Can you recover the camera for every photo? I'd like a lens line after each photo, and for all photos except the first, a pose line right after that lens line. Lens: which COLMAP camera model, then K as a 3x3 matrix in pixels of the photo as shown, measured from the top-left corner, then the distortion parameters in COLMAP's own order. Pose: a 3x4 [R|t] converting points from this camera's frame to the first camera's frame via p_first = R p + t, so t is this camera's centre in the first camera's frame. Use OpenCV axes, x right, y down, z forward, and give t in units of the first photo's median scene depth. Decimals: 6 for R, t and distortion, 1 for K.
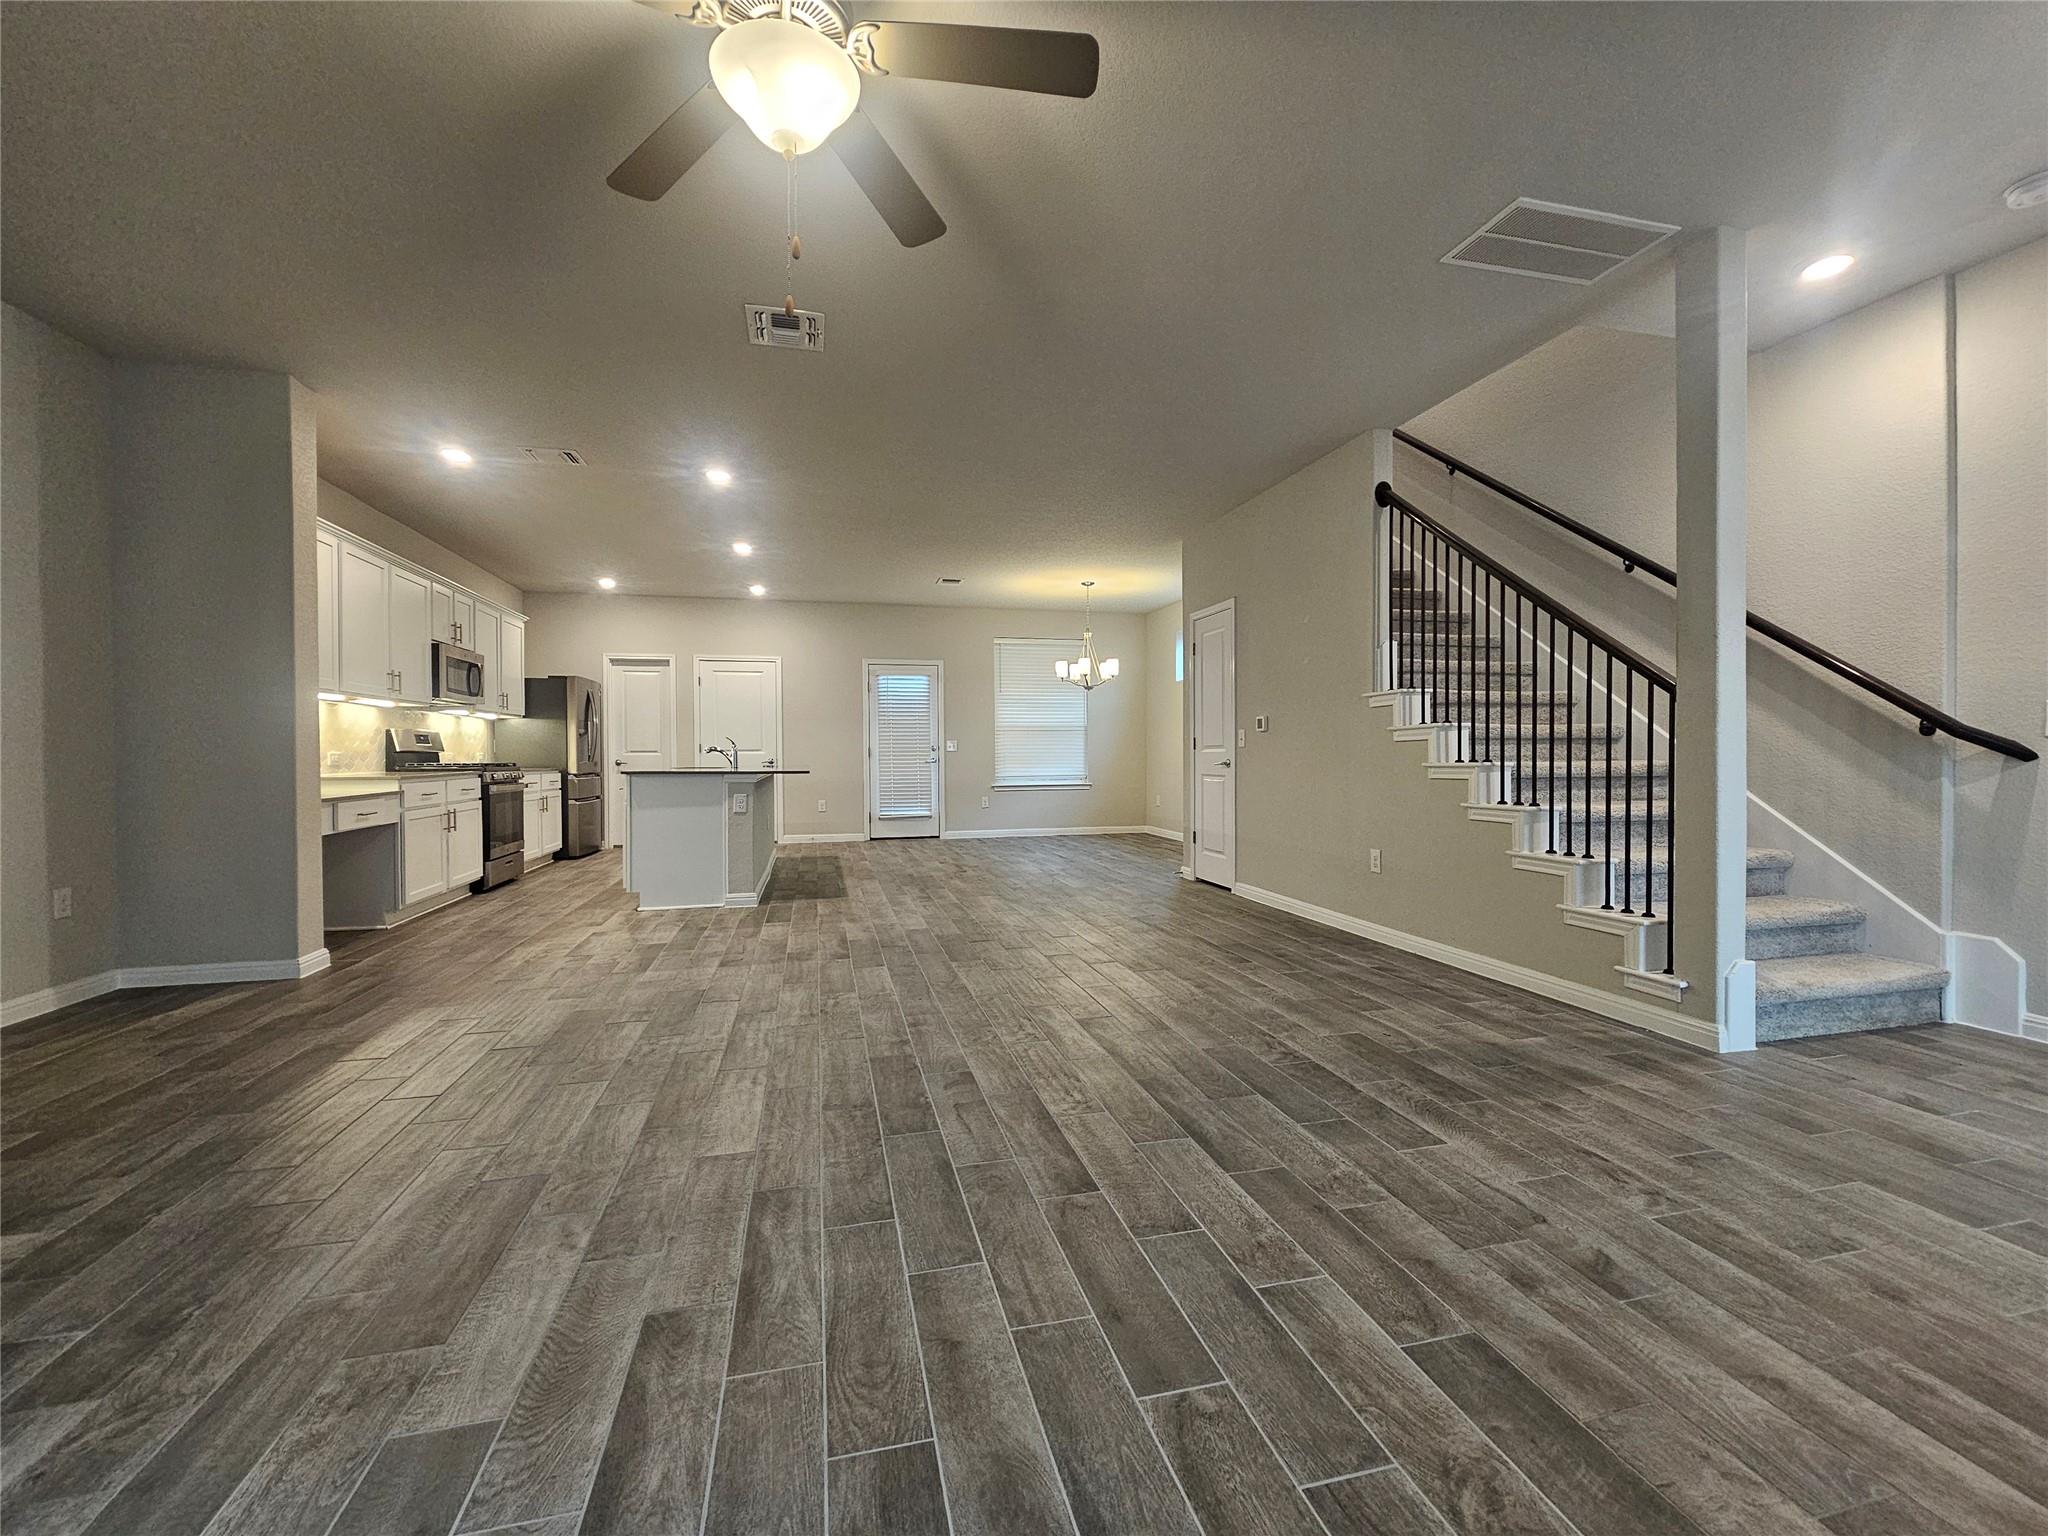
lens RADIAL K [[835.6, 0, 1024.0], [0, 835.6, 768.0], [0, 0, 1]] dist [-0.003198, 0.000053]
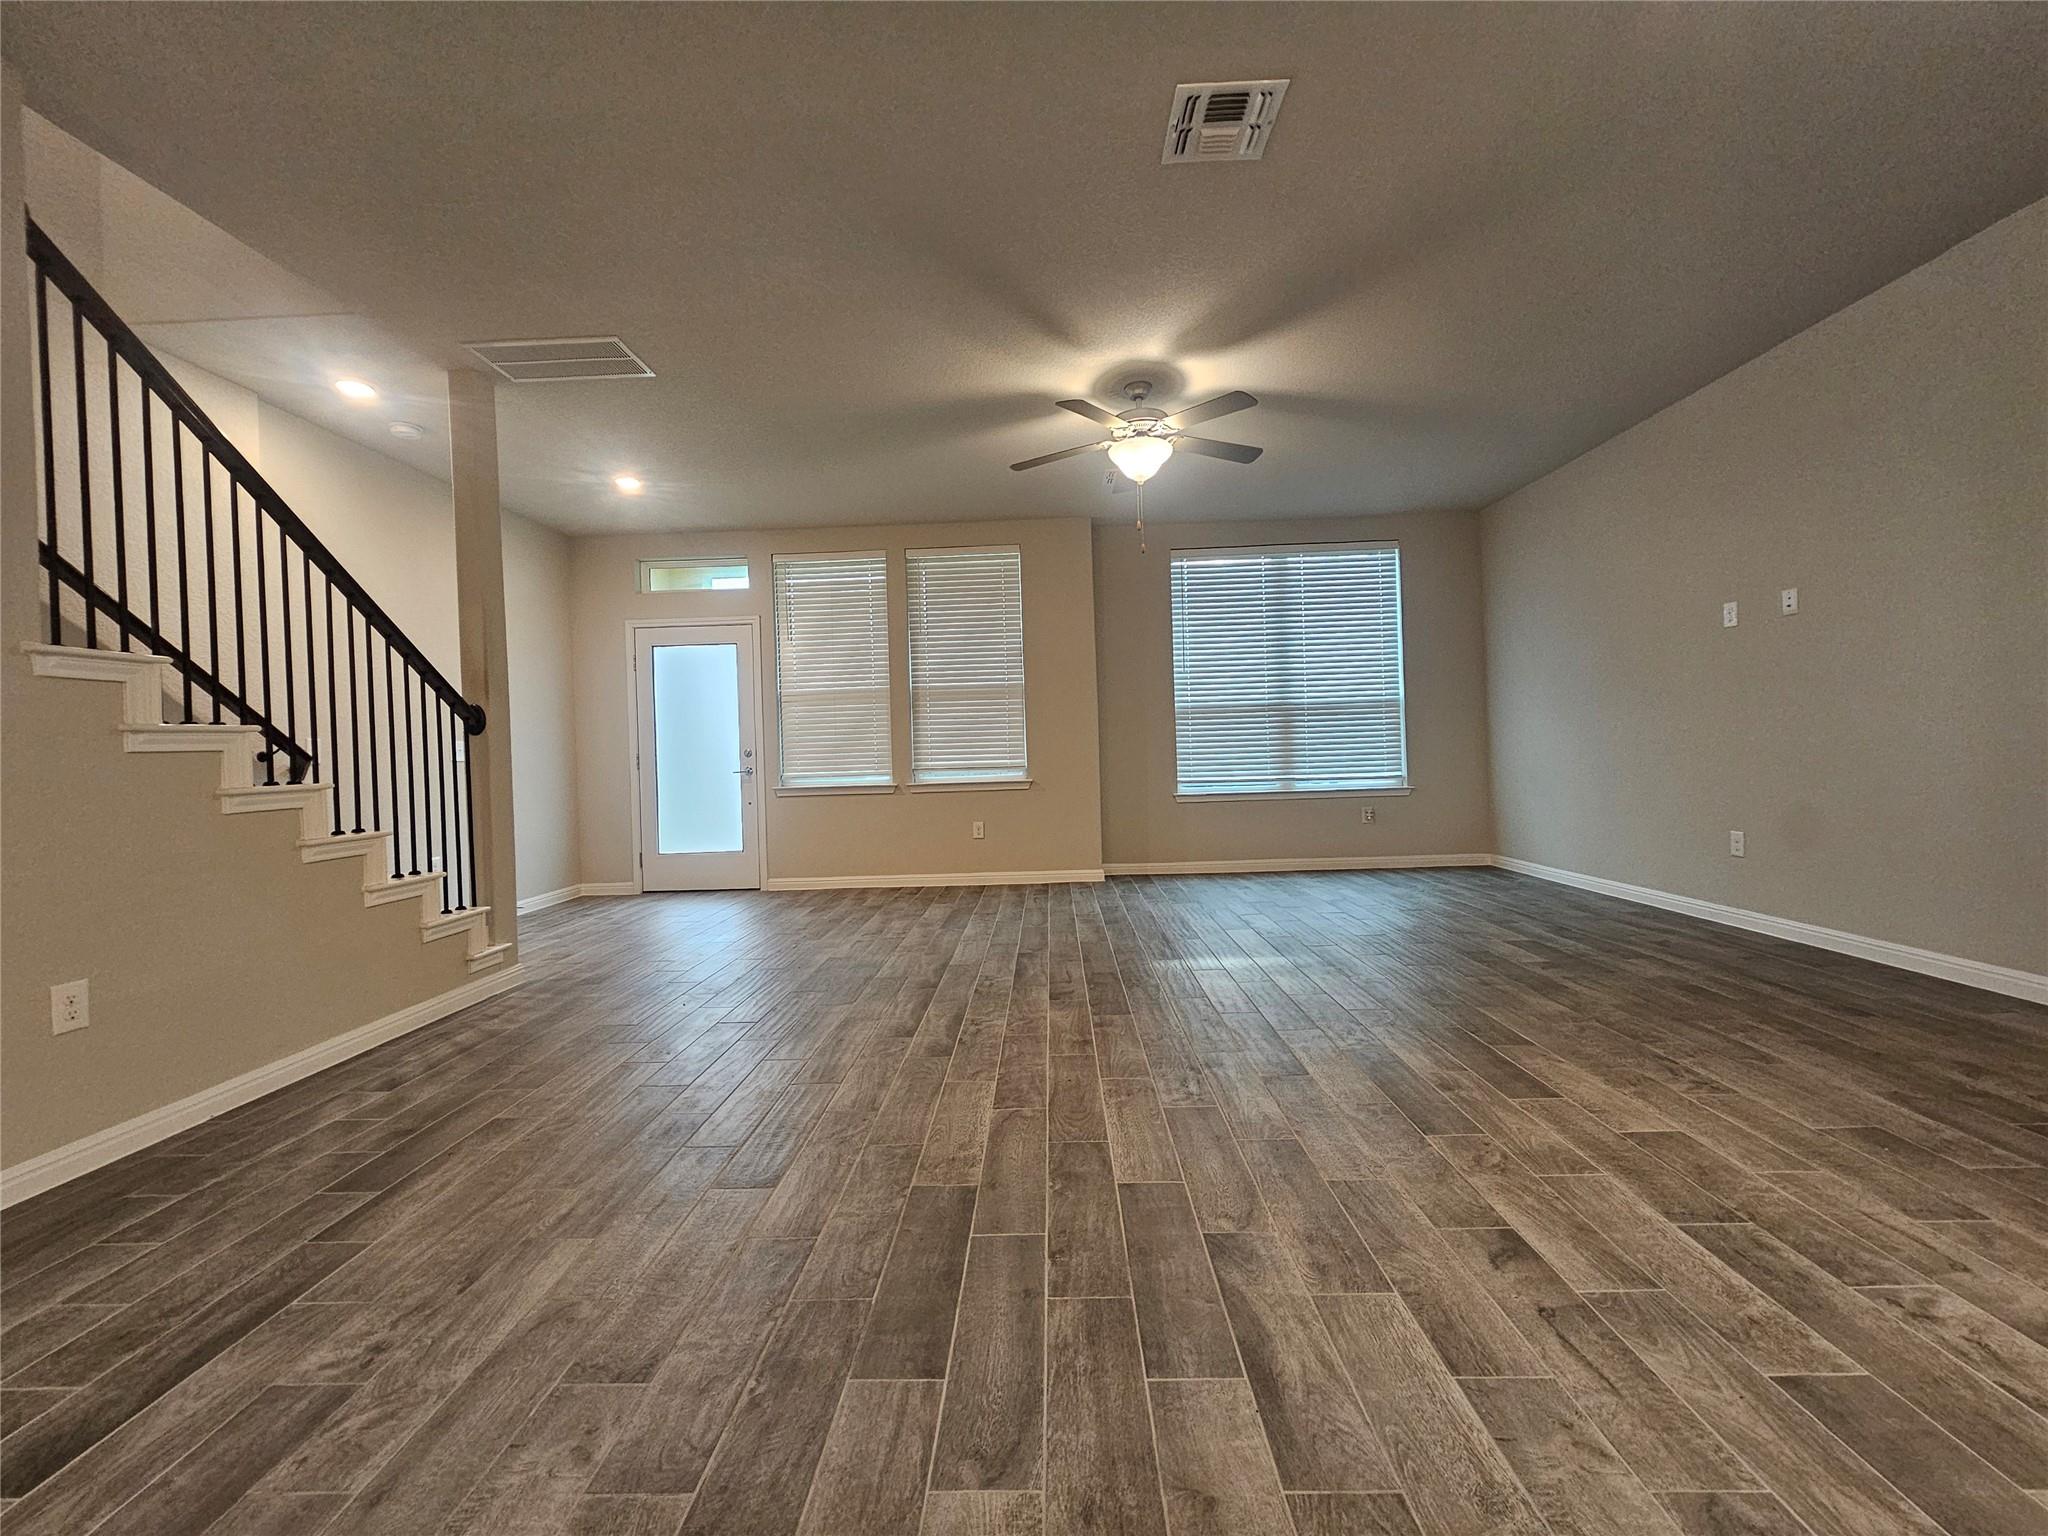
lens RADIAL K [[840.1, 0, 1024.0], [0, 840.1, 768.0], [0, 0, 1]] dist [-0.001303, -0.000030]
pose [[-0.961707, 0.032192, 0.272181, -0.316866], [0.042017, 0.998656, 0.030345, -0.019938], [-0.270839, 0.040619, -0.961767, 1.835984]]
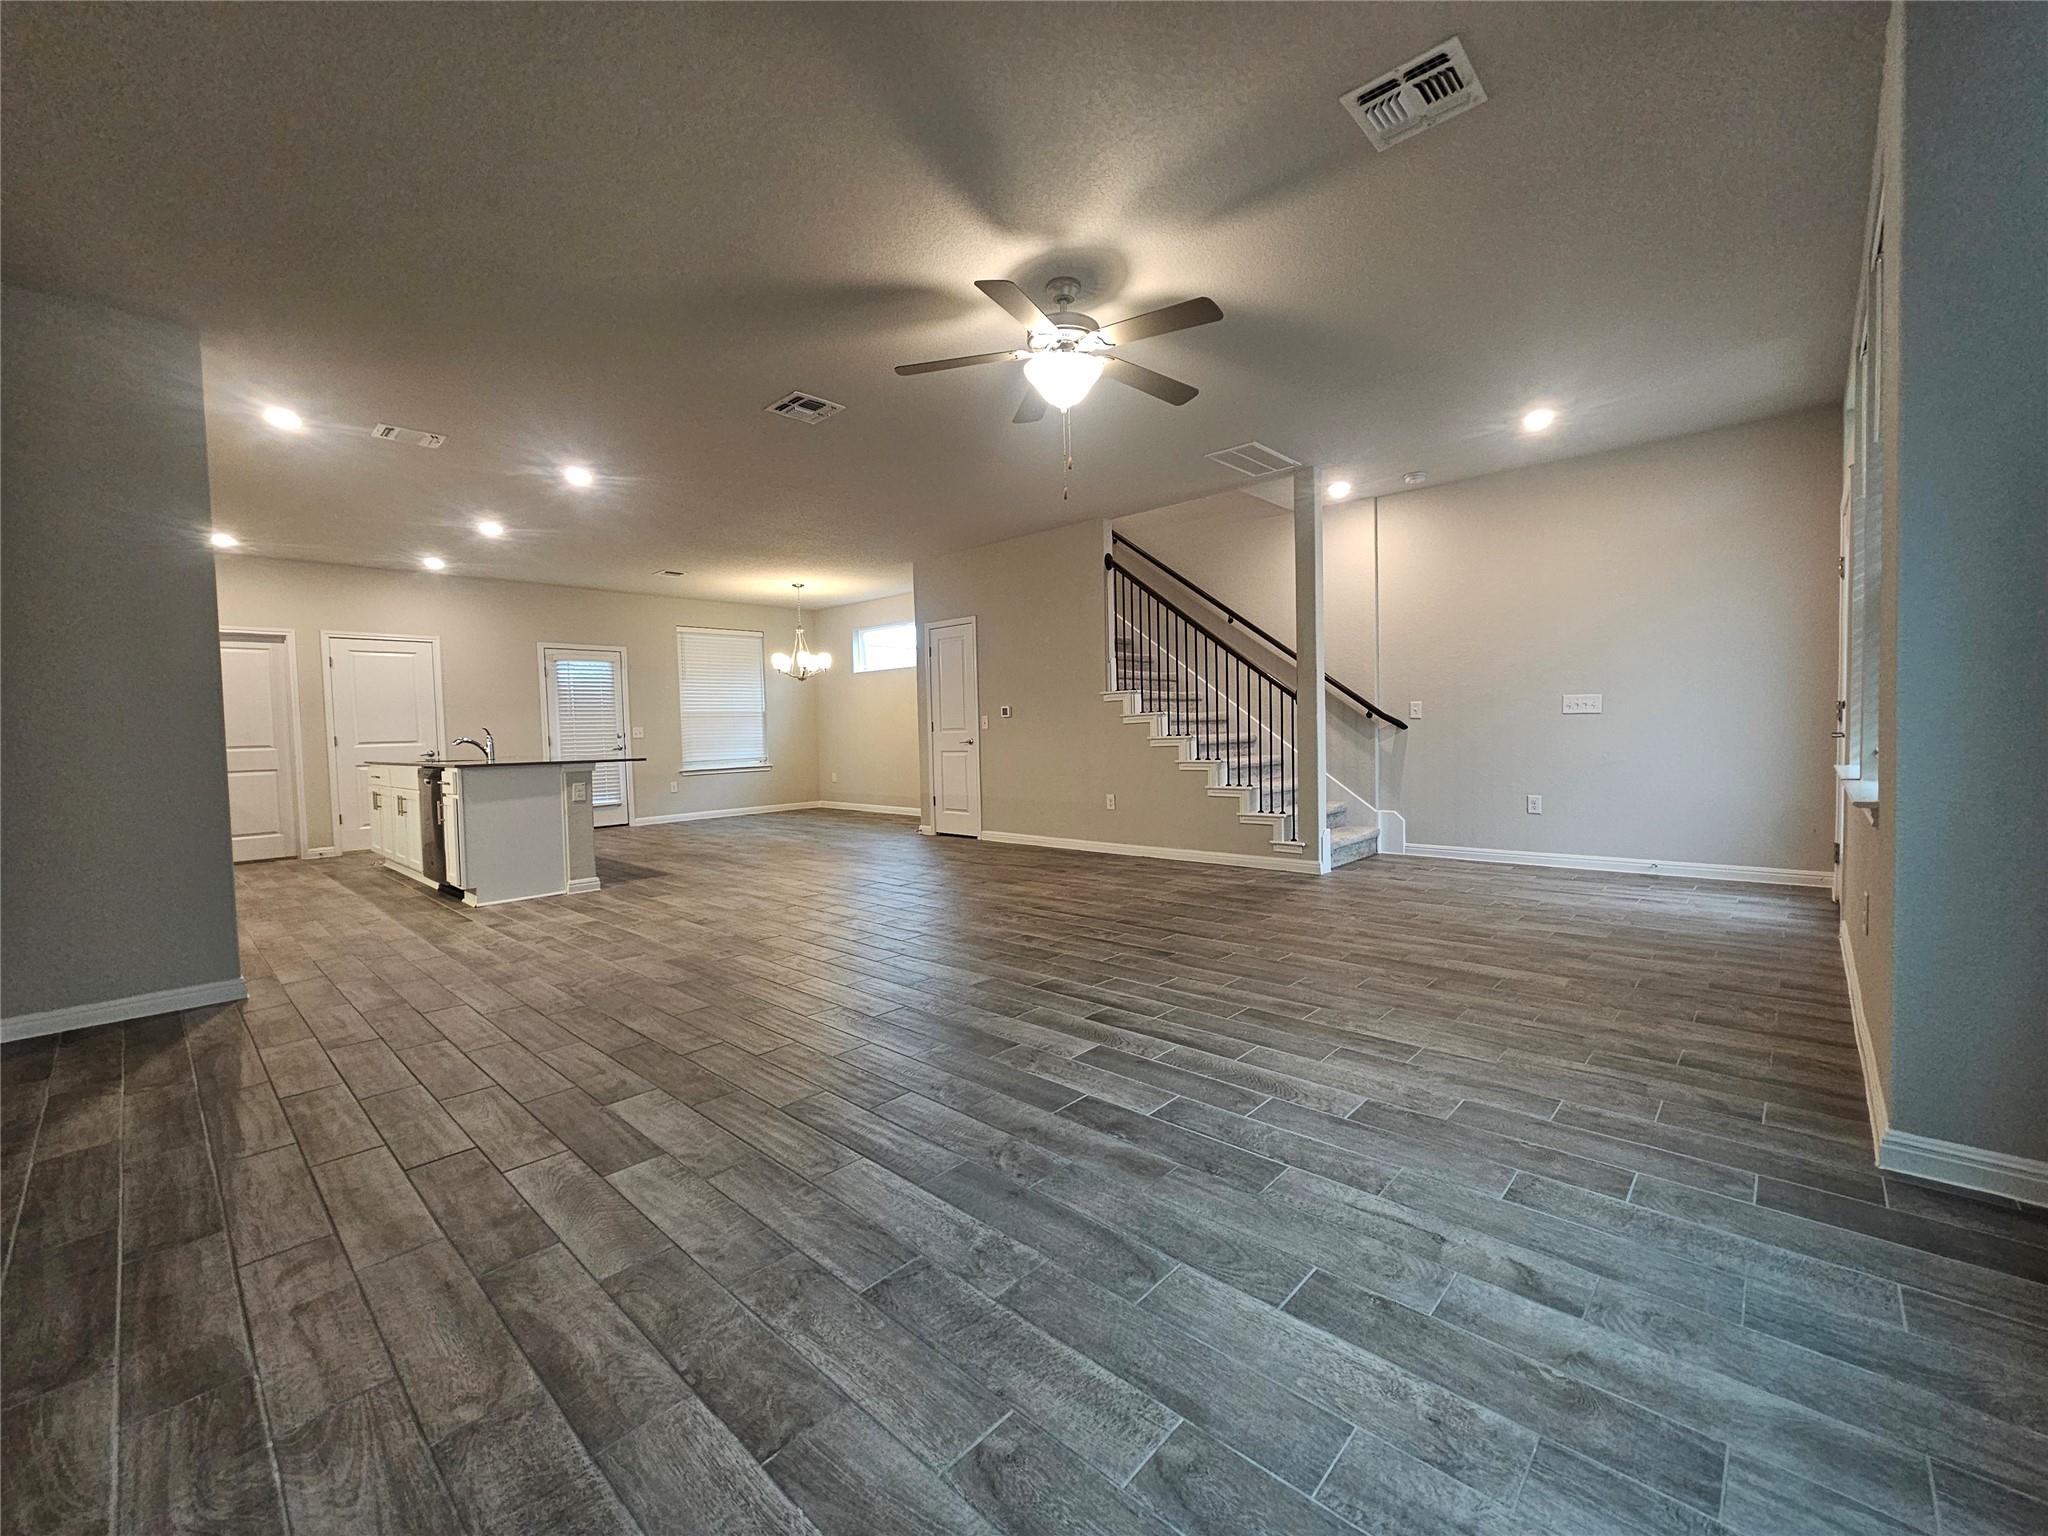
lens RADIAL K [[838.0, 0, 1022.7], [0, 838.0, 763.9], [0, 0, 1]] dist [-0.002099, 0.000163]
pose [[0.838334, -0.038944, 0.543765, -0.769346], [0.030088, 0.999230, 0.025177, -0.002463], [-0.544327, -0.004746, 0.838860, -0.280235]]
